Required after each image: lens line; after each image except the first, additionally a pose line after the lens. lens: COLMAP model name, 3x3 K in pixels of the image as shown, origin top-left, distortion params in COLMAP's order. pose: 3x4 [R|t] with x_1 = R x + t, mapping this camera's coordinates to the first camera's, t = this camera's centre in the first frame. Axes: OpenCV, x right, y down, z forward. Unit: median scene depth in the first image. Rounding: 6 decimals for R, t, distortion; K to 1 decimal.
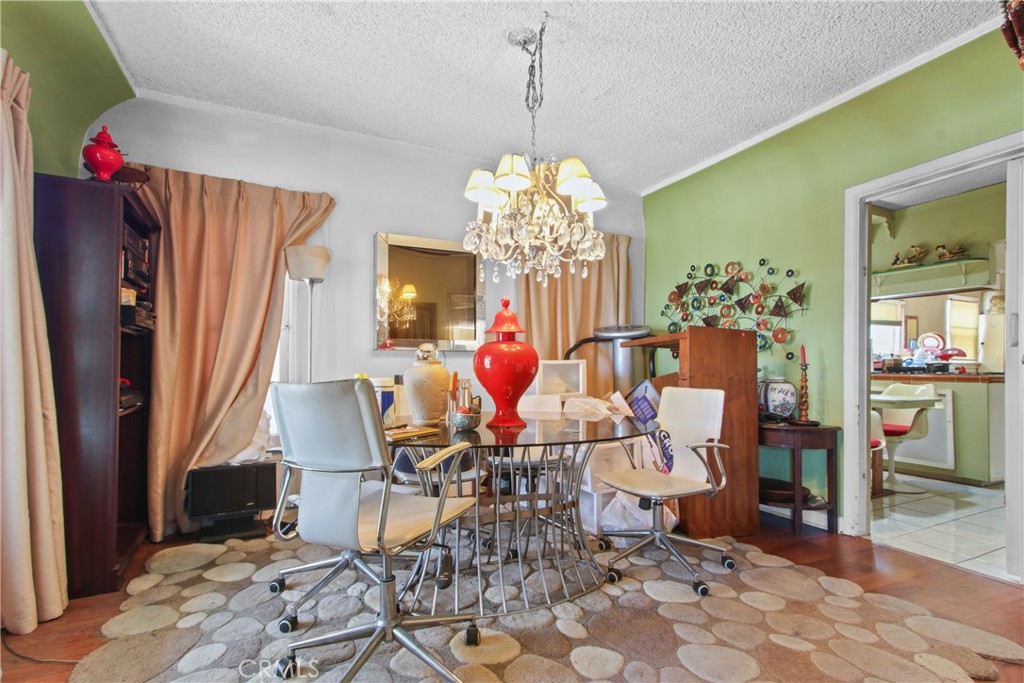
lens RADIAL K [[477.8, 0, 505.5], [0, 477.8, 359.7], [0, 0, 1]] dist [0.002981, 0.000705]
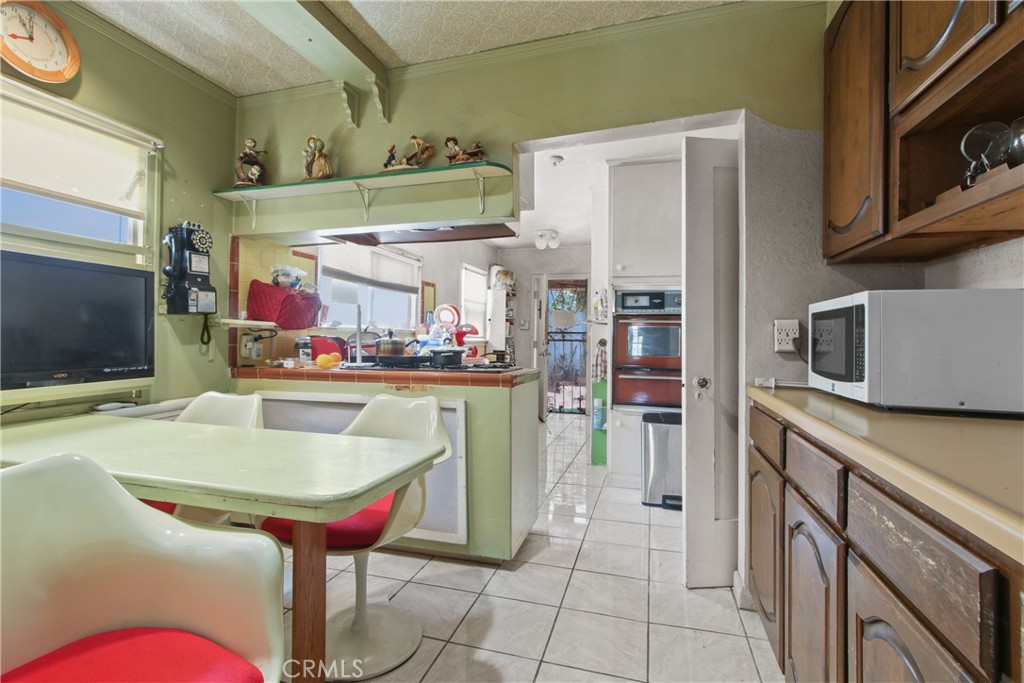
lens RADIAL K [[477.8, 0, 509.8], [0, 477.8, 336.8], [0, 0, 1]] dist [0.002981, 0.000705]
pose [[0.667225, -0.000290, 0.744856, 0.467886], [-0.008452, 0.999933, 0.007961, -0.012260], [-0.744808, -0.011607, 0.667178, 0.500345]]
